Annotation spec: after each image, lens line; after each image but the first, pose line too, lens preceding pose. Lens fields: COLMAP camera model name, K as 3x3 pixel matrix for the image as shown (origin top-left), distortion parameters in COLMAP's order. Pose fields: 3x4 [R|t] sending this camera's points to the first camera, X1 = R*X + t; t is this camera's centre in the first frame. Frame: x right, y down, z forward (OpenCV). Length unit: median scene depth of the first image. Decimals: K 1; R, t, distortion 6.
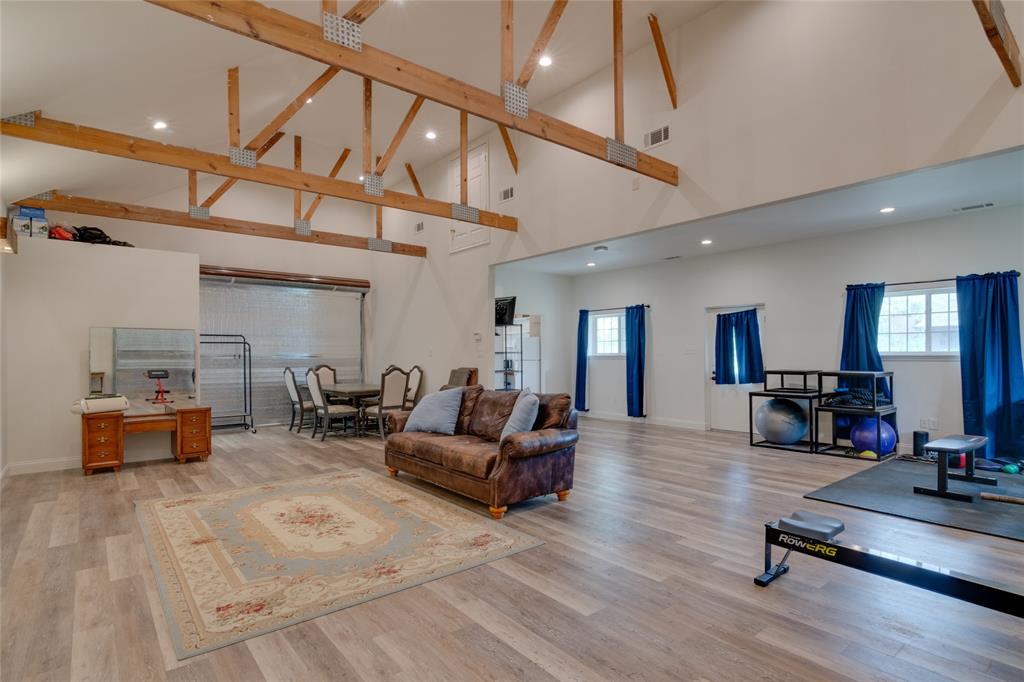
lens RADIAL K [[507.8, 0, 510.0], [0, 507.8, 350.2], [0, 0, 1]] dist [-0.000008, 0.001283]
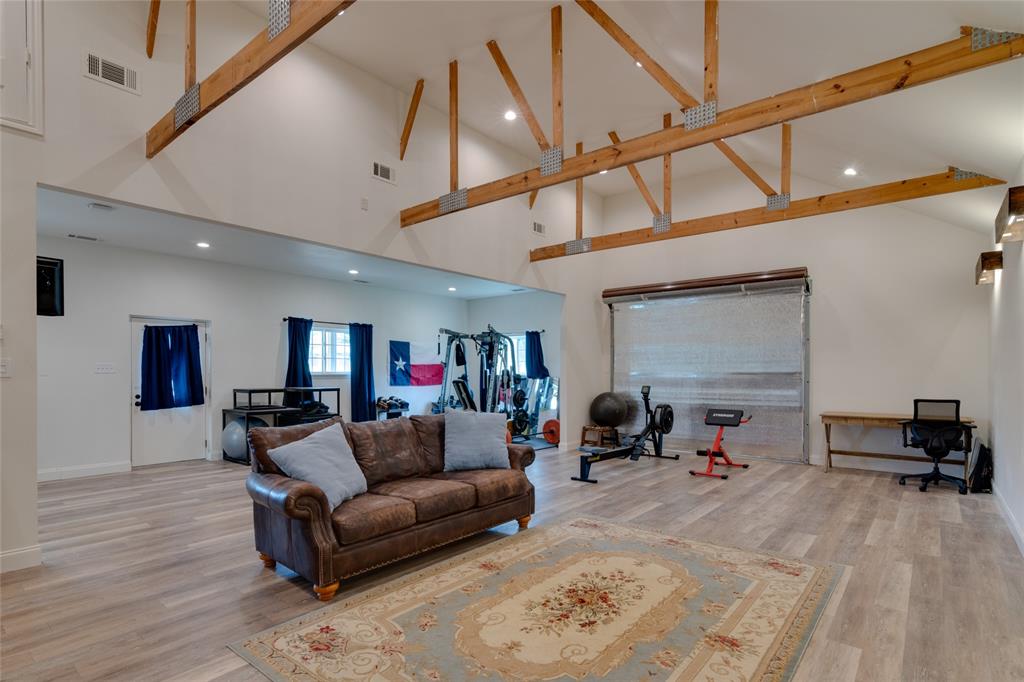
lens RADIAL K [[507.8, 0, 505.0], [0, 507.8, 372.8], [0, 0, 1]] dist [-0.000008, 0.001283]
pose [[-0.175967, 0.002277, 0.984393, -0.966493], [-0.007535, 0.999965, -0.003660, 0.009421], [-0.984367, -0.008062, -0.175944, 1.109712]]
